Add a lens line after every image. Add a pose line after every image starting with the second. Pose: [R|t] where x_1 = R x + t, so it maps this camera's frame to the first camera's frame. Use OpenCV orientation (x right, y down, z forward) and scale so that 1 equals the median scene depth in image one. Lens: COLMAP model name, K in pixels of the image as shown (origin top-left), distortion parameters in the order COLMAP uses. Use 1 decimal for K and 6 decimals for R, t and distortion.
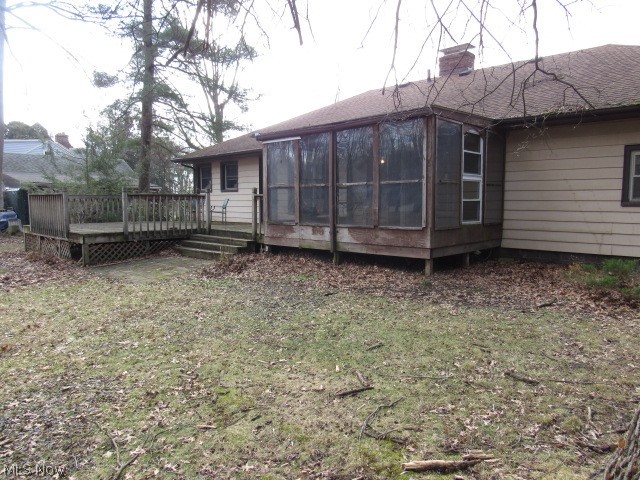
lens RADIAL K [[457.6, 0, 317.2], [0, 457.6, 239.0], [0, 0, 1]] dist [-0.029998, 0.010008]
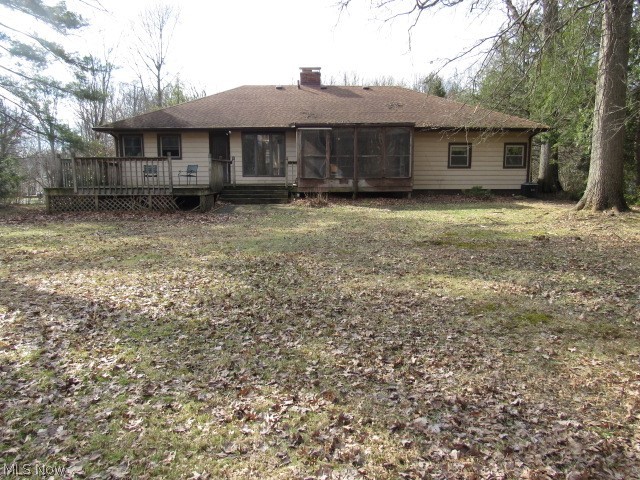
lens RADIAL K [[457.6, 0, 319.8], [0, 457.6, 238.9], [0, 0, 1]] dist [-0.029998, 0.010008]
pose [[0.712584, -0.100073, 0.694413, -1.292146], [0.061399, 0.994873, 0.080366, 0.054363], [-0.698895, -0.014631, 0.715074, -0.220527]]
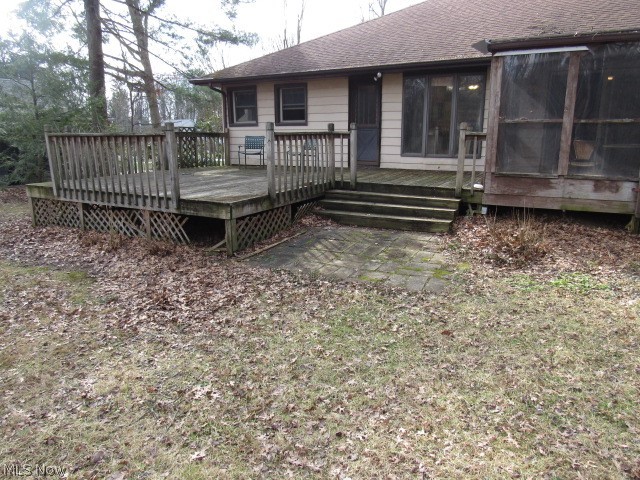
lens RADIAL K [[457.6, 0, 315.2], [0, 457.6, 241.5], [0, 0, 1]] dist [-0.029998, 0.010008]
pose [[0.969532, -0.068055, 0.235321, -0.583602], [0.030238, 0.986536, 0.160726, -0.058220], [-0.243091, -0.148714, 0.958536, 0.408610]]
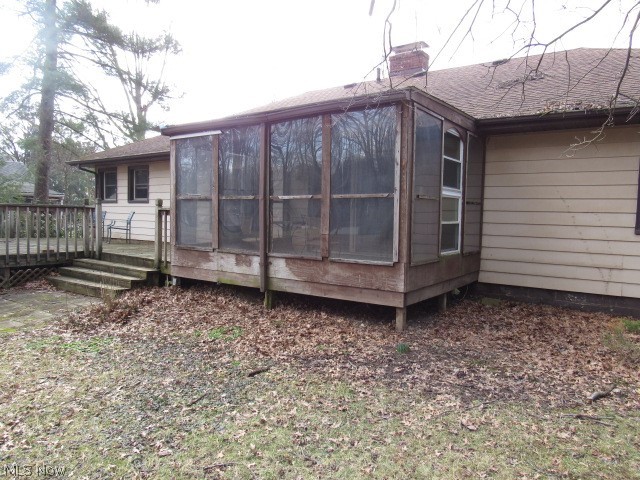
lens RADIAL K [[457.6, 0, 317.0], [0, 457.6, 240.9], [0, 0, 1]] dist [-0.029998, 0.010008]
pose [[0.989525, 0.012654, 0.143805, 0.012158], [-0.009138, 0.999644, -0.025081, -0.030782], [-0.144071, 0.023504, 0.989288, 0.258411]]
